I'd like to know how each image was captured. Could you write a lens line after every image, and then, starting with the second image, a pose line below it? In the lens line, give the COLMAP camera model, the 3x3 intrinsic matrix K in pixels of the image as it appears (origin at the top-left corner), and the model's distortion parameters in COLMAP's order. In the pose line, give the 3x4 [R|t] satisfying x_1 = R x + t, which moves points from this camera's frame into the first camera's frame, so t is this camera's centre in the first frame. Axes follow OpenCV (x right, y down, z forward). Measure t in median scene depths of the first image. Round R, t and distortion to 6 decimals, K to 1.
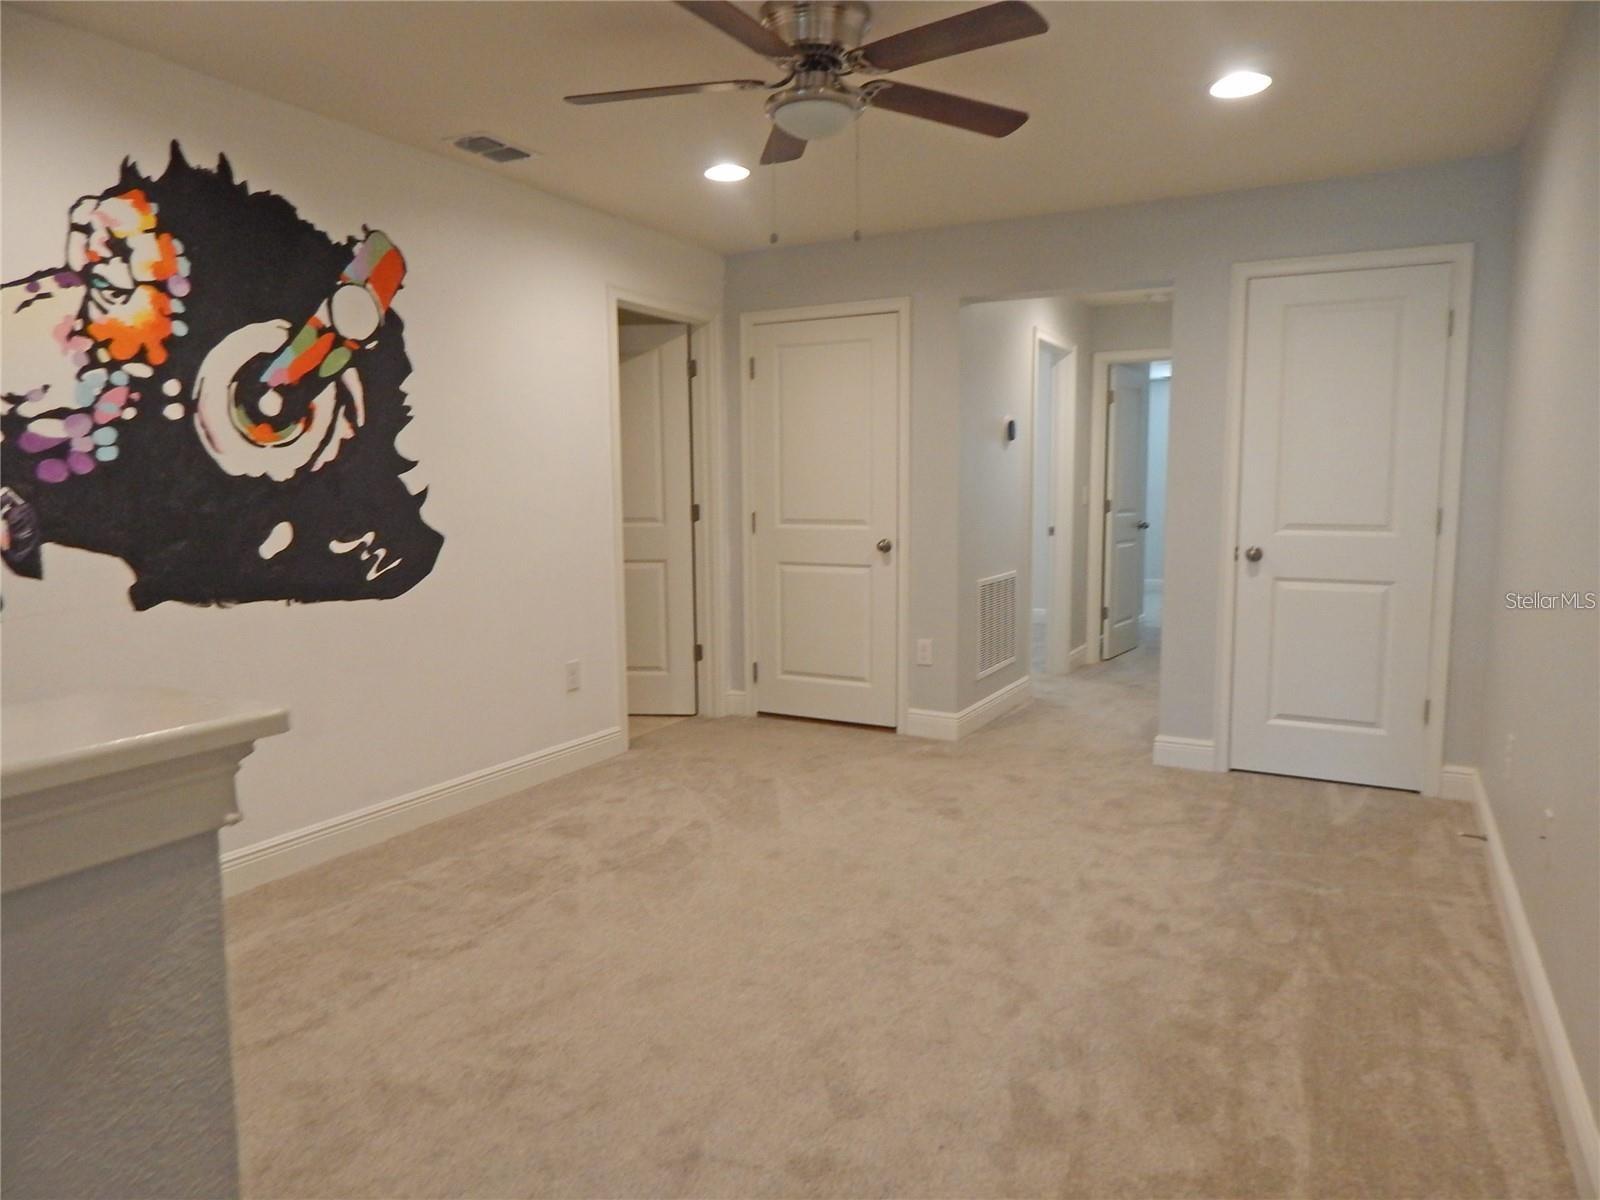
lens RADIAL K [[1036.6, 0, 799.8], [0, 1036.6, 600.2], [0, 0, 1]] dist [-0.014777, -0.003751]
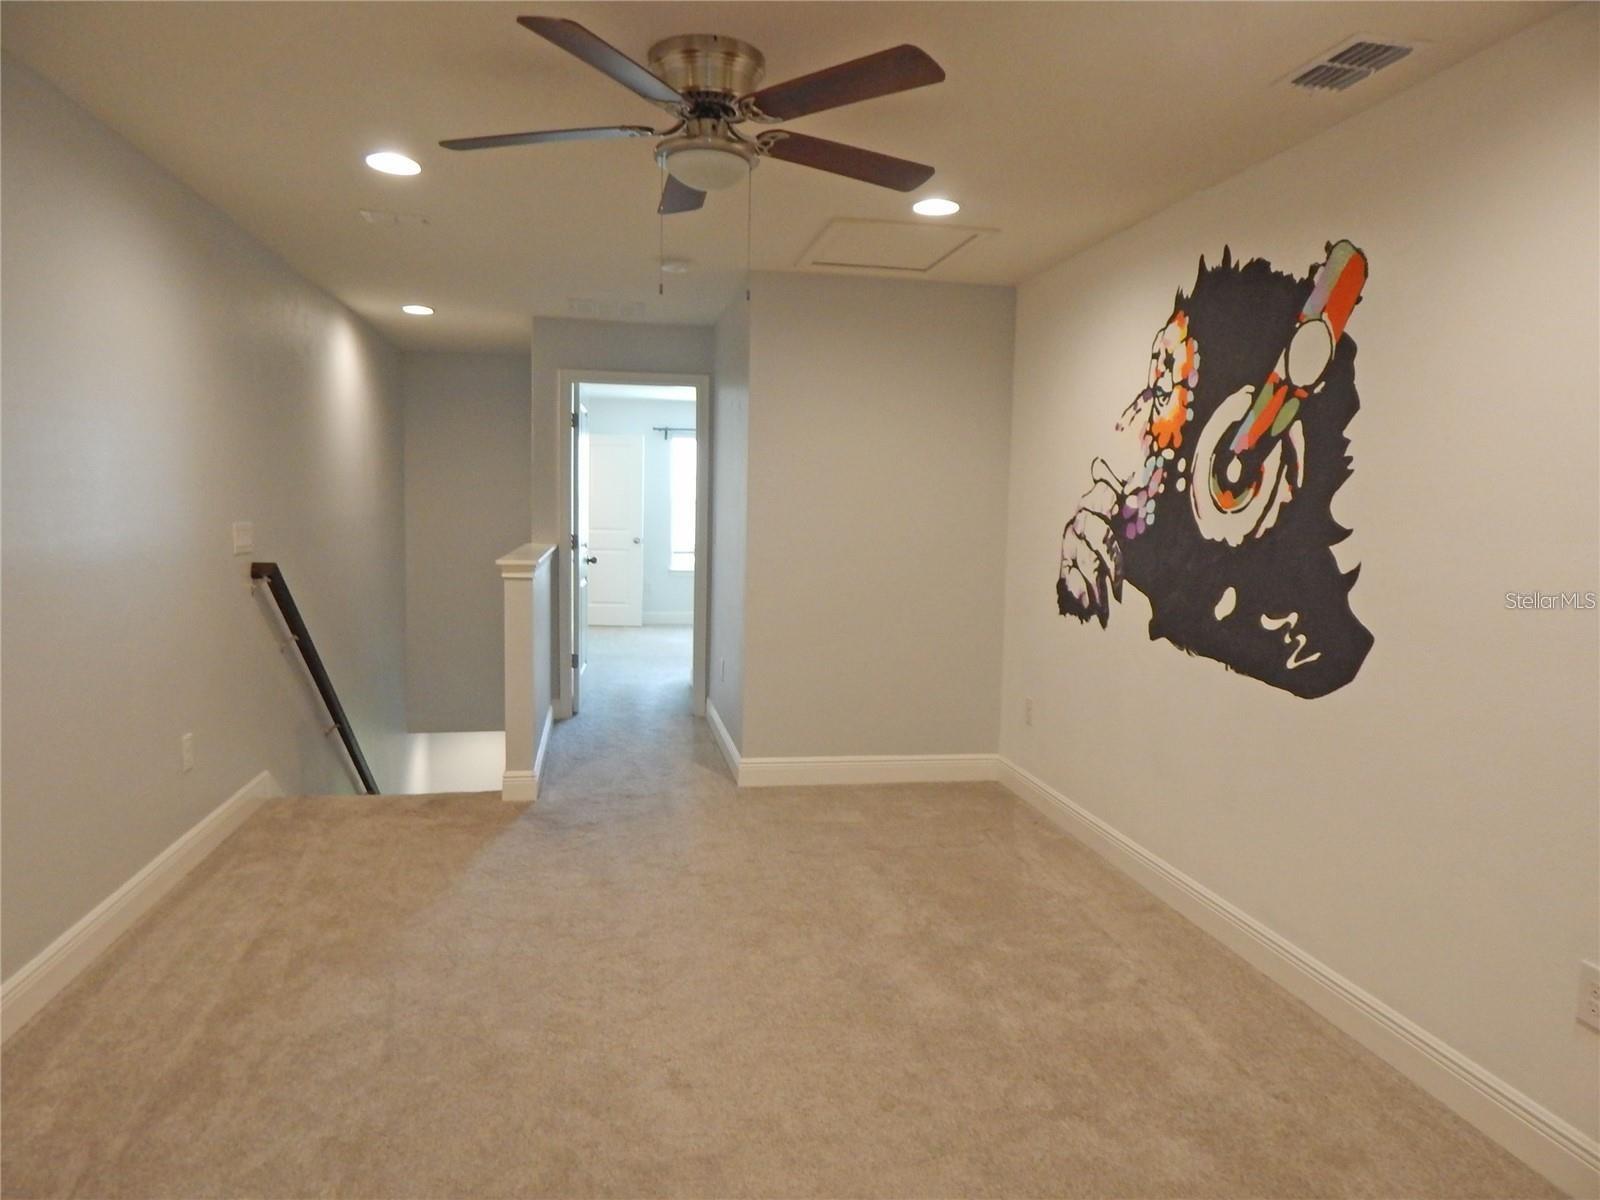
lens RADIAL K [[1036.6, 0, 799.4], [0, 1036.6, 599.6], [0, 0, 1]] dist [-0.014777, -0.003751]
pose [[-0.770931, 0.050768, -0.634892, 0.478827], [-0.086324, 0.979292, 0.183128, -0.218947], [0.631042, 0.195985, -0.750584, 1.541877]]
